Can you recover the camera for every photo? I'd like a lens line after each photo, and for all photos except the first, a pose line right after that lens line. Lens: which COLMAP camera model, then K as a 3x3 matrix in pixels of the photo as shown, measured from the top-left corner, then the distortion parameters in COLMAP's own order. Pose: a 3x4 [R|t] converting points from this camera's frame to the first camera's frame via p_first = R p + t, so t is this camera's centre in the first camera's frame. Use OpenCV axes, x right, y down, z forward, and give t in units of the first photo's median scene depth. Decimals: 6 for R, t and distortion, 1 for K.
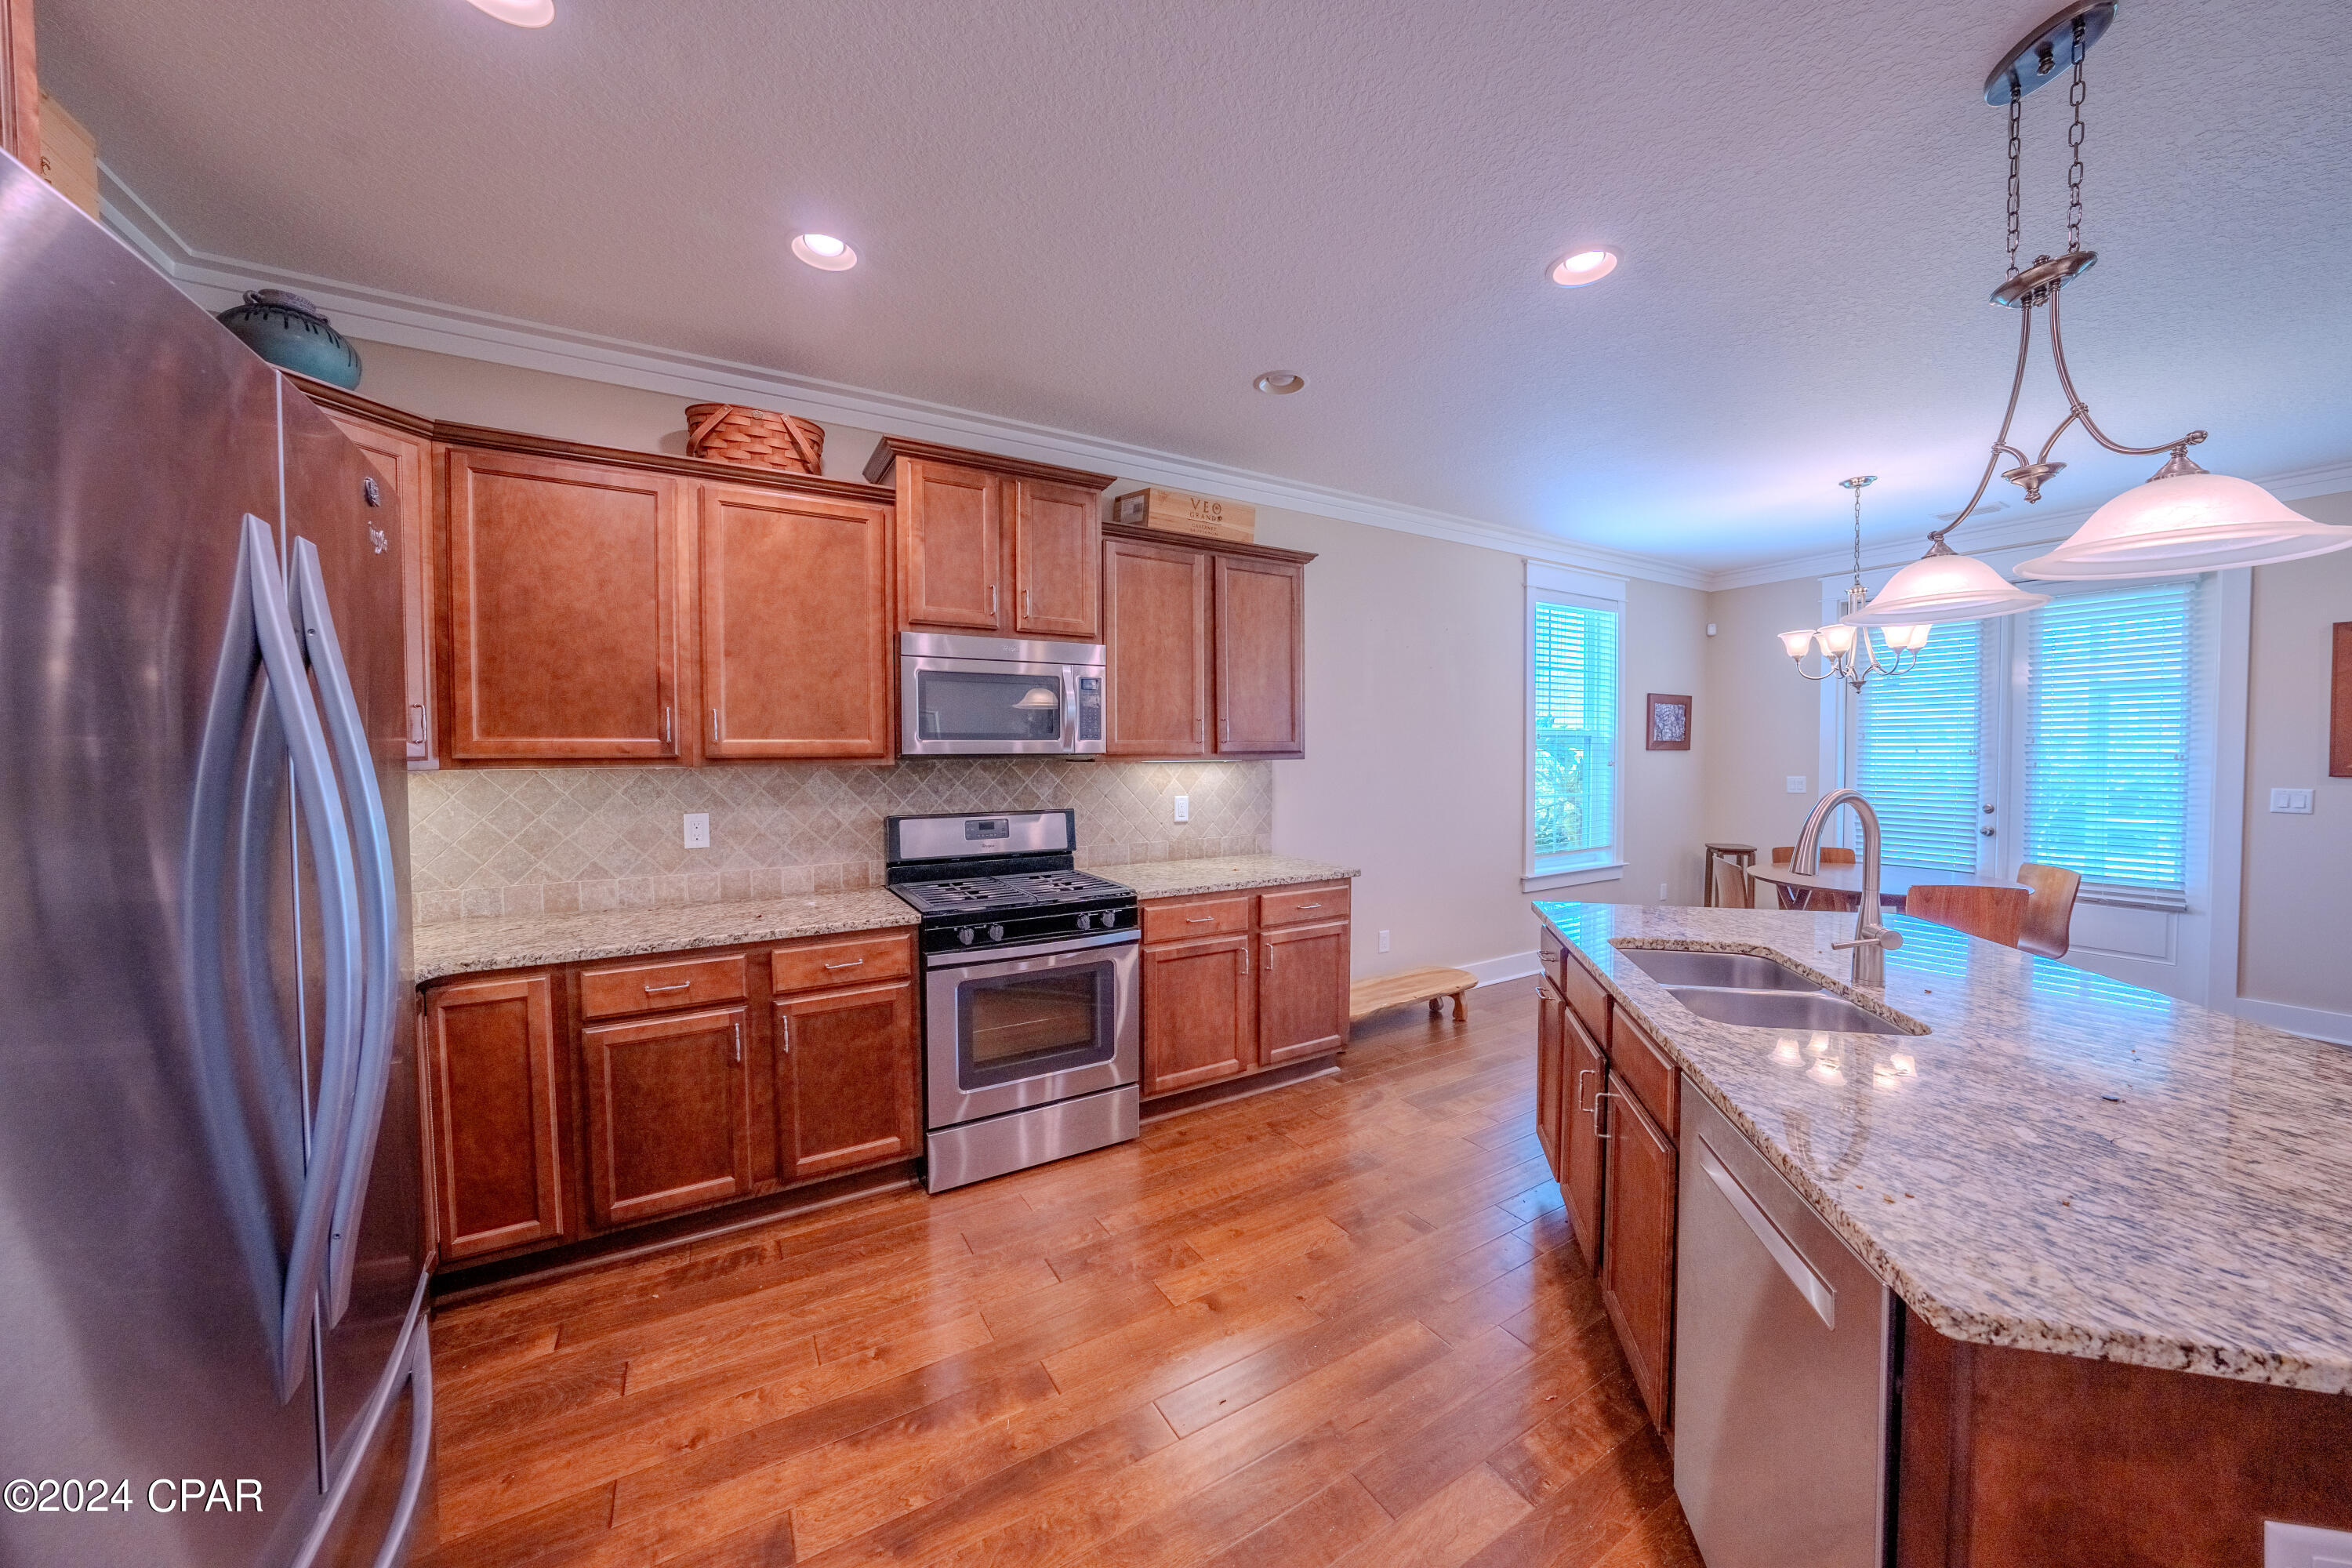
lens RADIAL K [[812.3, 0, 1176.0], [0, 812.3, 784.0], [0, 0, 1]] dist [-0.030900, 0.006132]
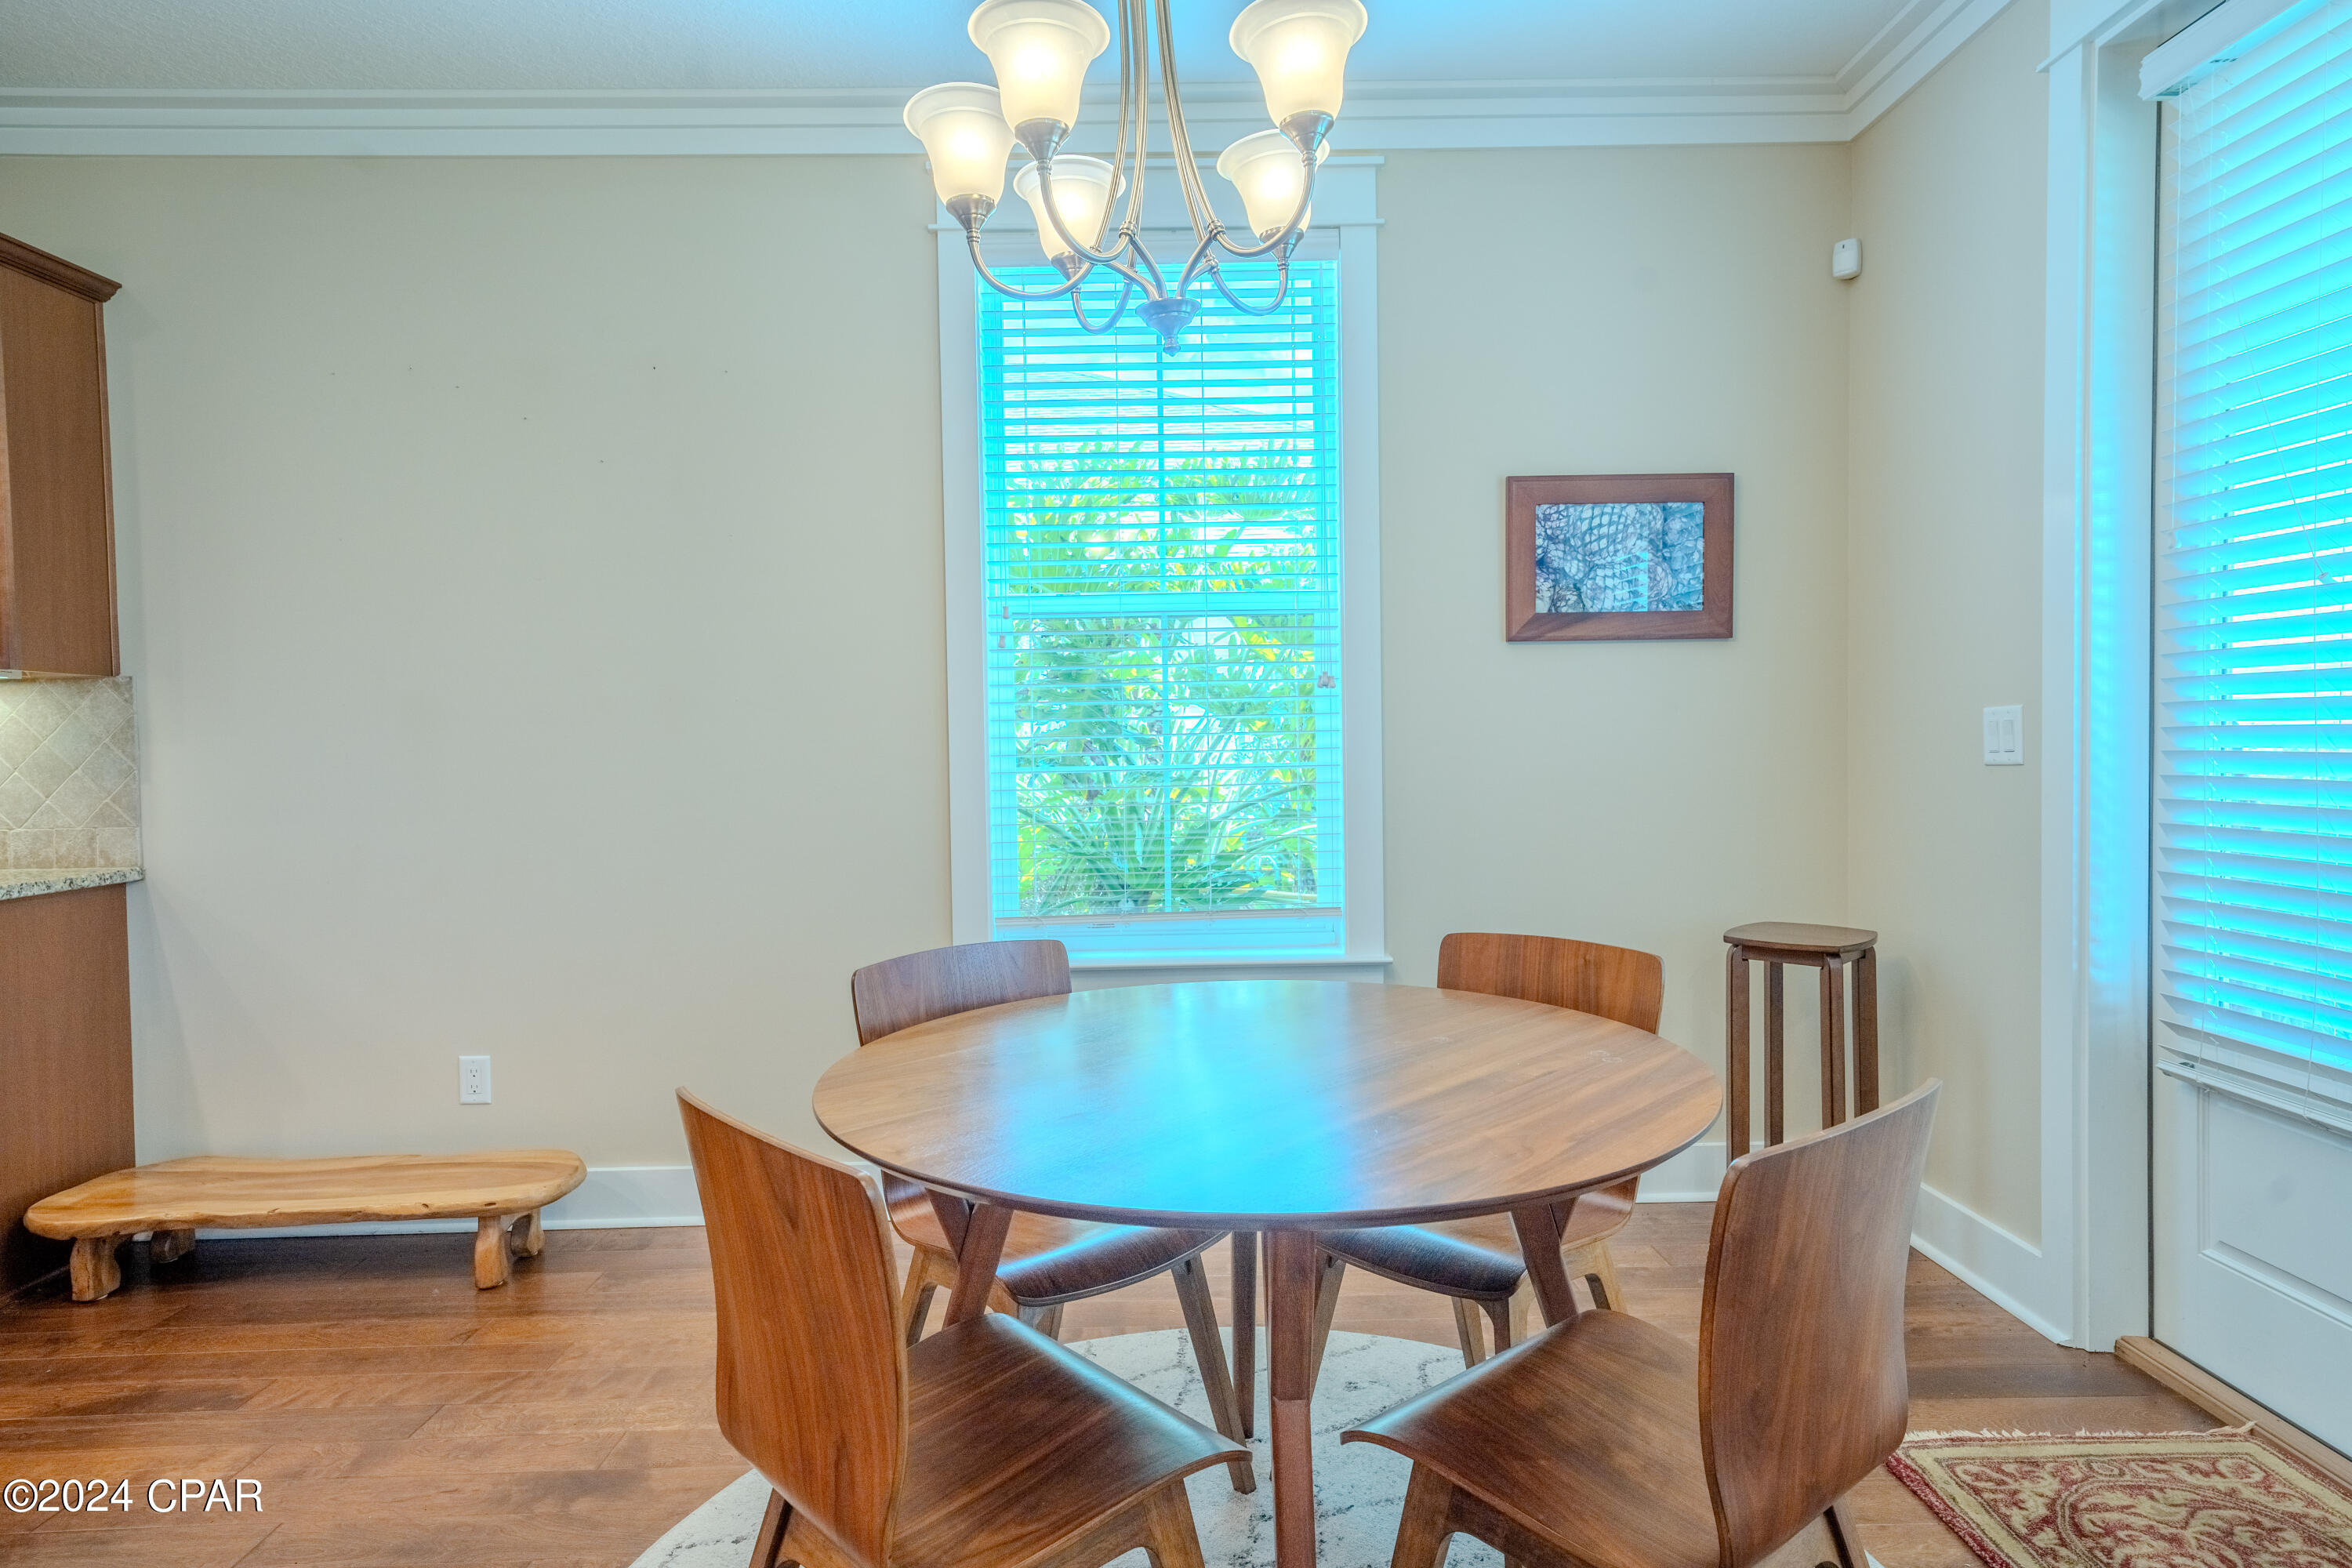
lens RADIAL K [[1419.5, 0, 1176.0], [0, 1419.5, 784.0], [0, 0, 1]] dist [0.005959, 0.000775]
pose [[0.866094, 0.007330, -0.499828, 1.483471], [-0.008231, 0.999966, 0.000404, 0.039487], [0.499814, 0.003764, 0.866125, 0.769215]]
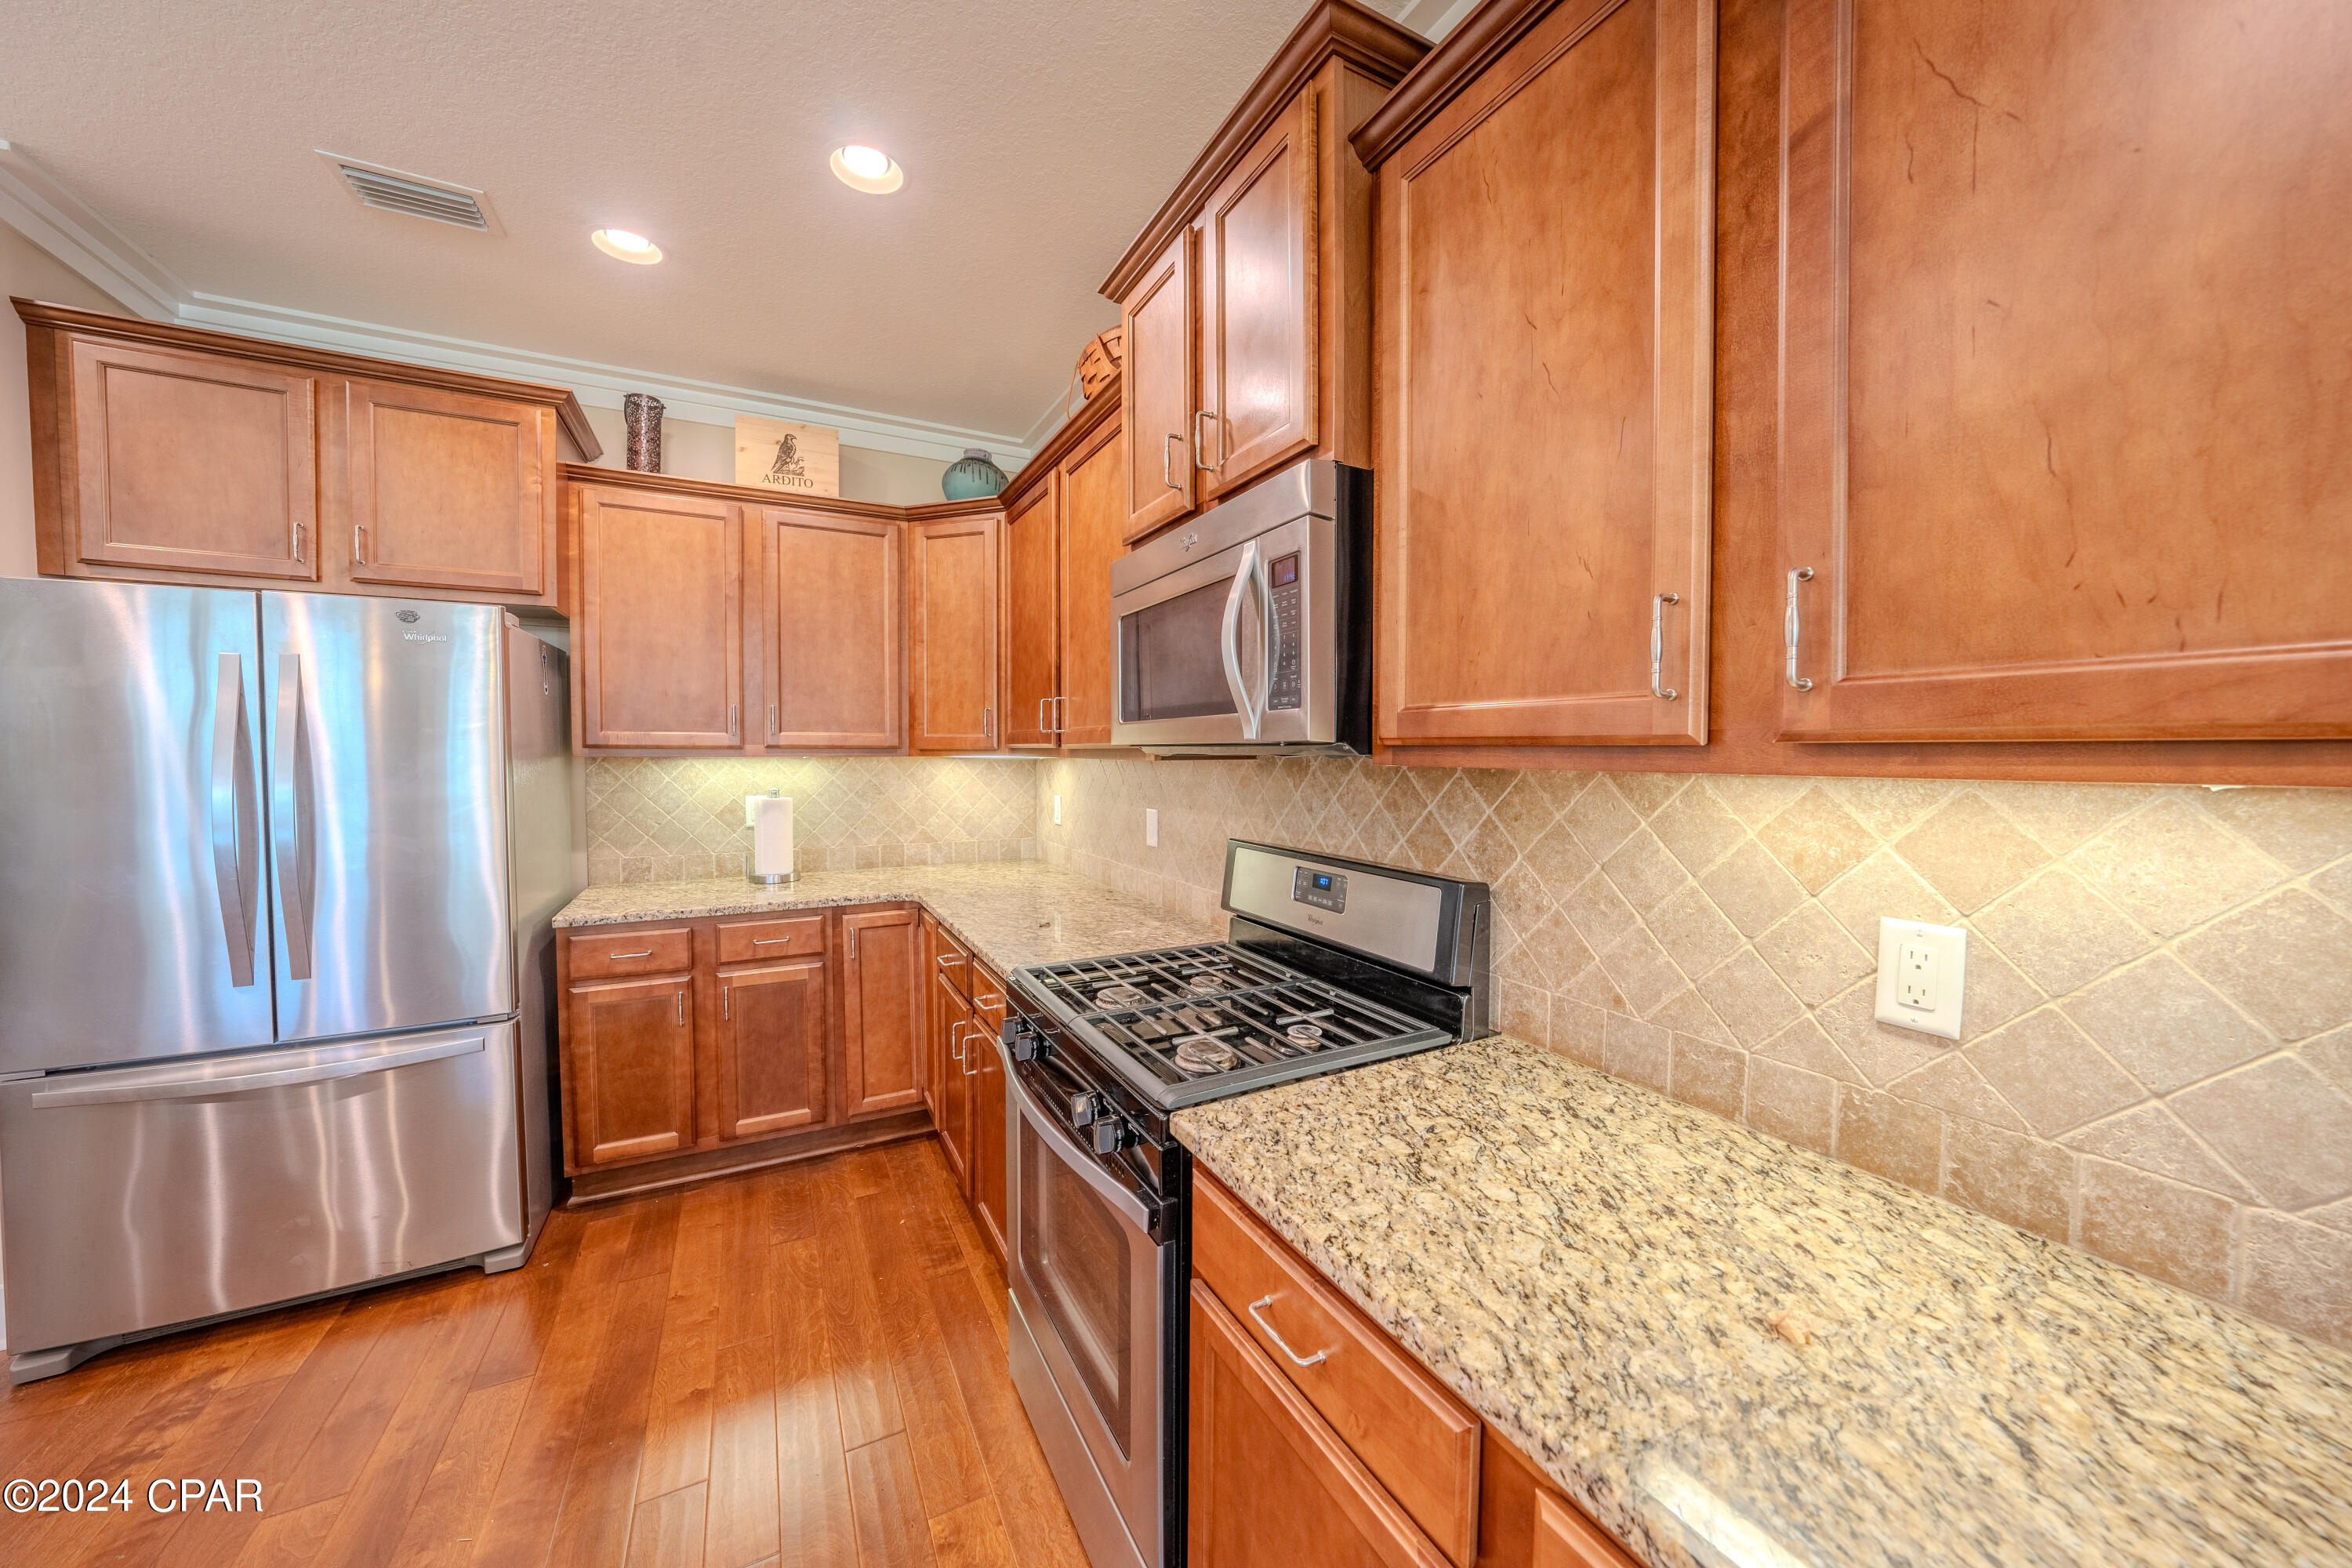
lens RADIAL K [[812.3, 0, 1176.0], [0, 812.3, 784.0], [0, 0, 1]] dist [-0.030900, 0.006132]
pose [[-0.050617, 0.044773, -0.997714, 0.314909], [-0.042507, 0.997993, 0.046942, -0.035204], [0.997813, 0.044786, -0.048612, 1.003078]]
